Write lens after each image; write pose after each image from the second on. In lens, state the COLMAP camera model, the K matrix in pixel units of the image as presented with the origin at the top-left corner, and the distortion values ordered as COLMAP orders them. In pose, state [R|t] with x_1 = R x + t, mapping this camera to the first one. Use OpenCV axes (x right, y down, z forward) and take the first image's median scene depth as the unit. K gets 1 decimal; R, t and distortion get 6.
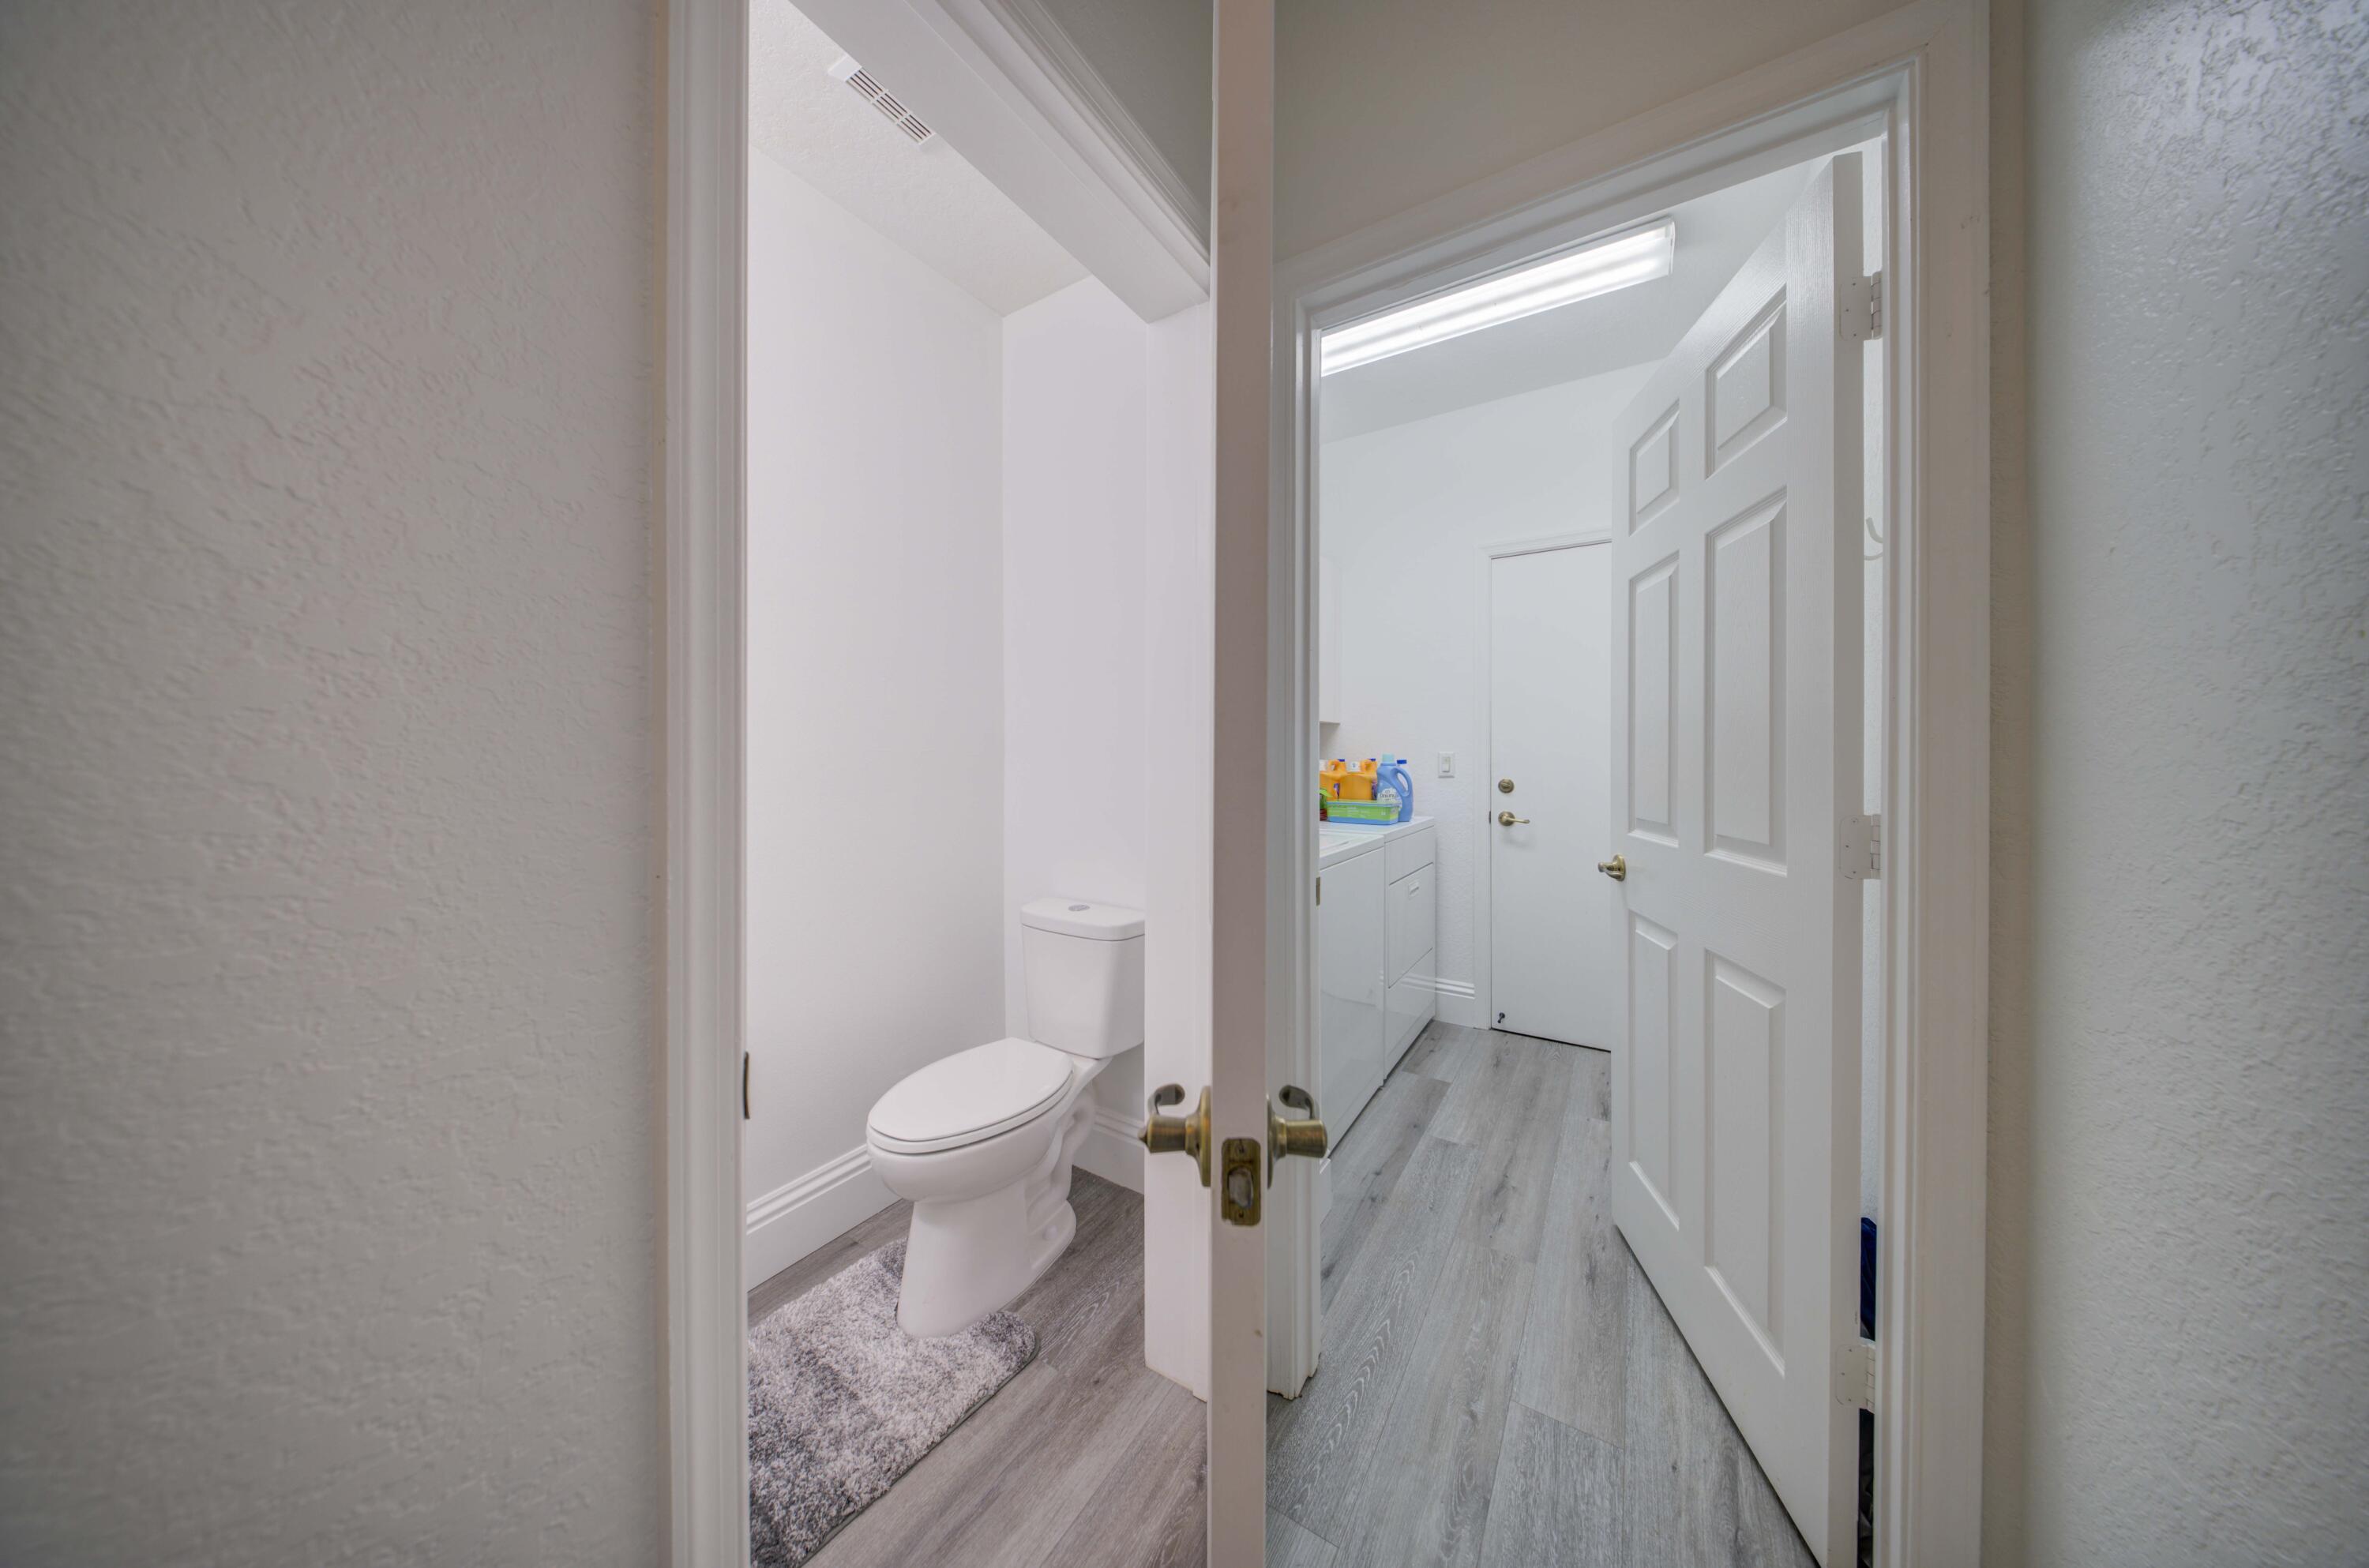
lens RADIAL K [[703.1, 0, 1188.7], [0, 703.1, 765.6], [0, 0, 1]] dist [-0.001156, -0.001203]
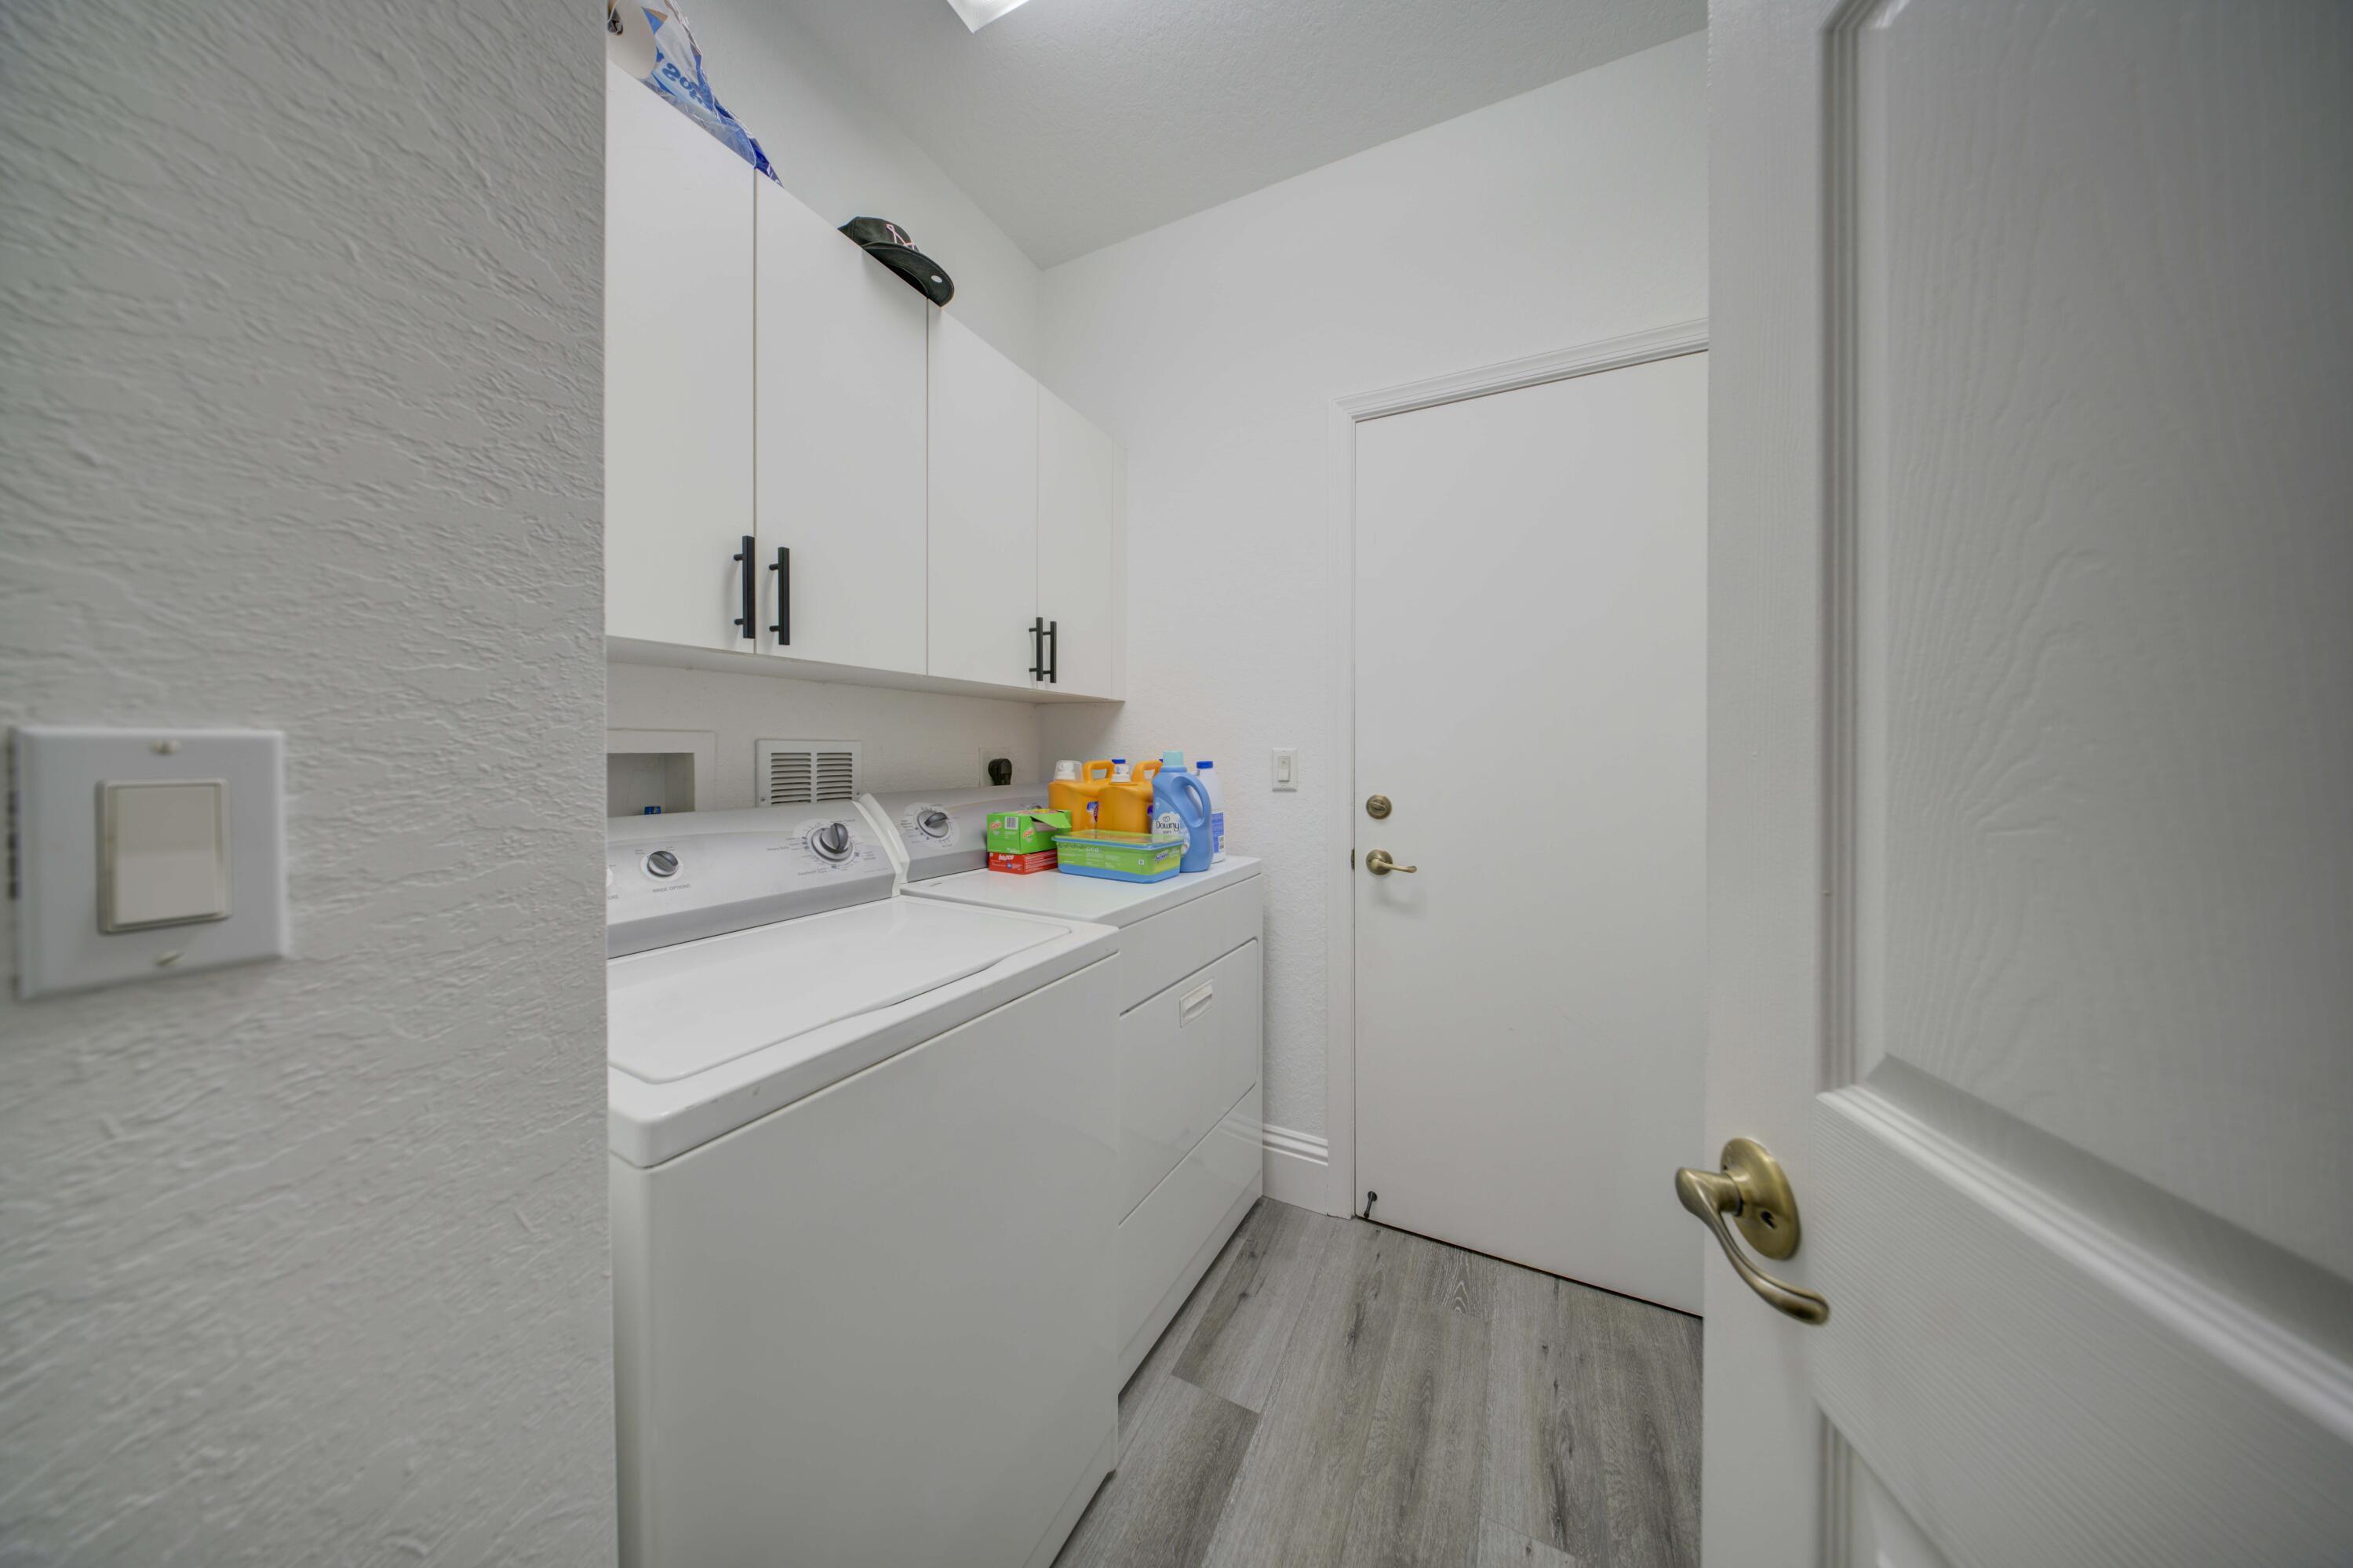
lens RADIAL K [[698.3, 0, 1199.1], [0, 698.3, 780.7], [0, 0, 1]] dist [-0.001156, -0.001203]
pose [[0.990660, 0.001944, 0.136339, 0.225323], [-0.001992, 0.999998, 0.000218, 0.007761], [-0.136338, -0.000488, 0.990662, 0.447551]]
